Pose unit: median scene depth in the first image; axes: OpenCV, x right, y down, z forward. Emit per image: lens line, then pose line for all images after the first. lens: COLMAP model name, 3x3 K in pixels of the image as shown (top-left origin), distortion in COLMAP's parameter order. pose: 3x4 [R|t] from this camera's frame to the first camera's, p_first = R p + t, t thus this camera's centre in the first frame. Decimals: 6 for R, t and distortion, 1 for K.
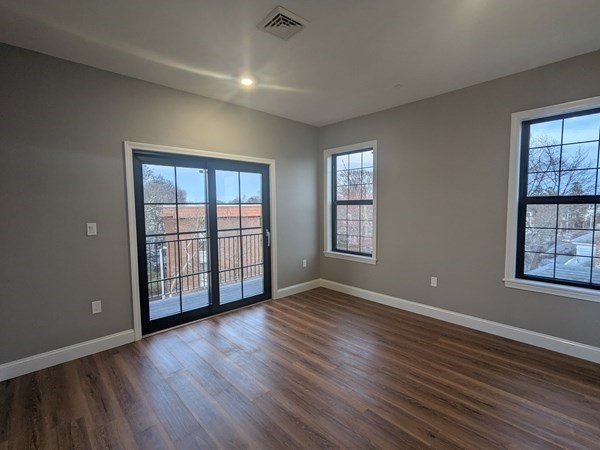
lens RADIAL K [[282.9, 0, 300.1], [0, 282.9, 219.9], [0, 0, 1]] dist [-0.024682, -0.000053]
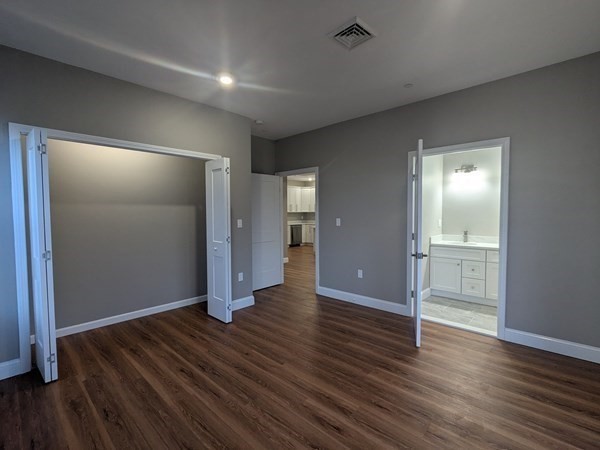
lens RADIAL K [[279.2, 0, 299.1], [0, 279.2, 224.5], [0, 0, 1]] dist [0.000111, 0.000155]
pose [[-0.997236, 0.004551, -0.074159, 0.154125], [-0.001717, 0.996444, 0.084245, -0.050223], [0.074278, 0.084139, -0.993682, 1.350916]]
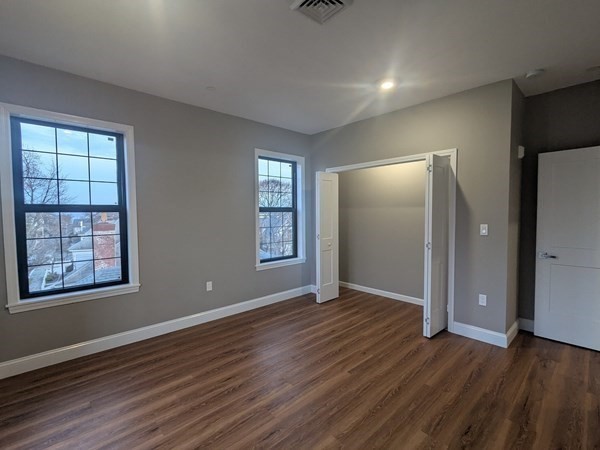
lens RADIAL K [[284.5, 0, 306.7], [0, 284.5, 223.0], [0, 0, 1]] dist [0.020566, 0.000021]
pose [[-0.012784, -0.030228, 0.999461, -0.615181], [0.053738, 0.998078, 0.030873, -0.024460], [-0.998473, 0.054104, -0.011135, 0.698296]]
